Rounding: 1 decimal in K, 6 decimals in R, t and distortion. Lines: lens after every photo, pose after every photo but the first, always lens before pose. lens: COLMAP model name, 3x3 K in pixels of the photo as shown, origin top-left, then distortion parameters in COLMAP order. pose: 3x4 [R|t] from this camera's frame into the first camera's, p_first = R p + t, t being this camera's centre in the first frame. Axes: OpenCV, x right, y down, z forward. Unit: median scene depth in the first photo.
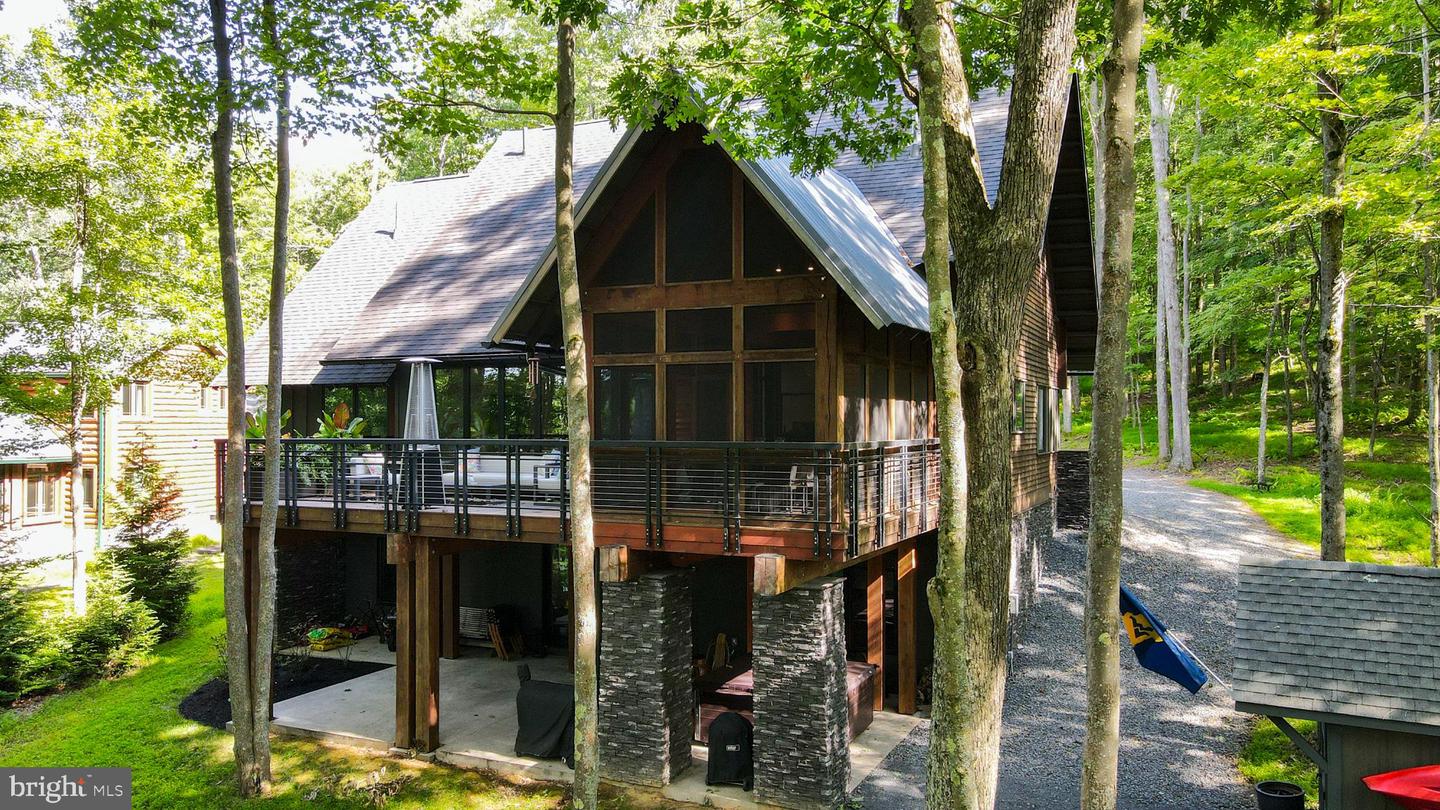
lens RADIAL K [[1033.1, 0, 717.0], [0, 1033.1, 402.1], [0, 0, 1]] dist [0.007662, -0.005123]
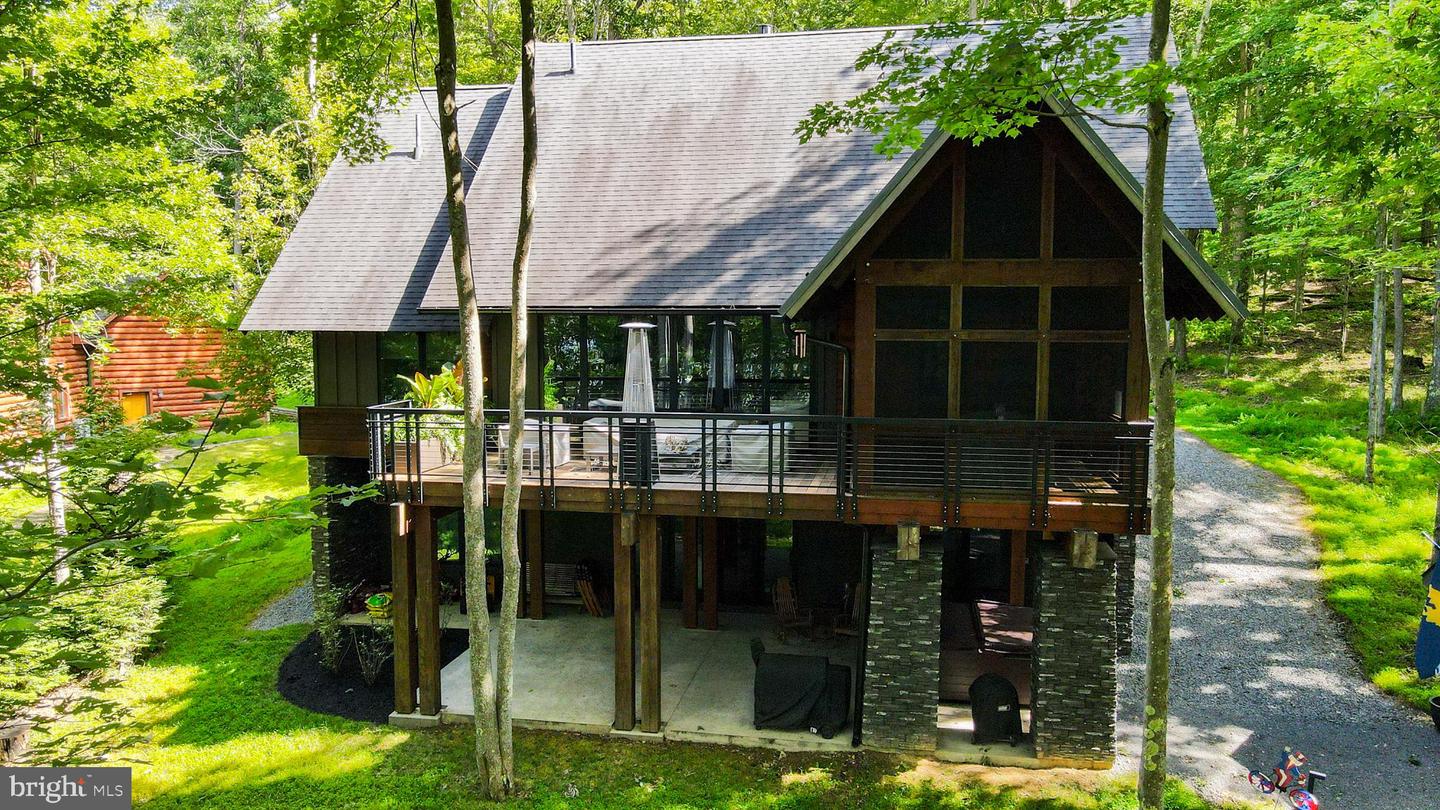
lens RADIAL K [[1033.1, 0, 718.5], [0, 1033.1, 406.2], [0, 0, 1]] dist [0.007662, -0.005123]
pose [[0.969626, -0.019510, 0.243814, -0.506817], [-0.006978, 0.994202, 0.107305, -0.077821], [-0.244494, -0.105747, 0.963867, 0.094823]]
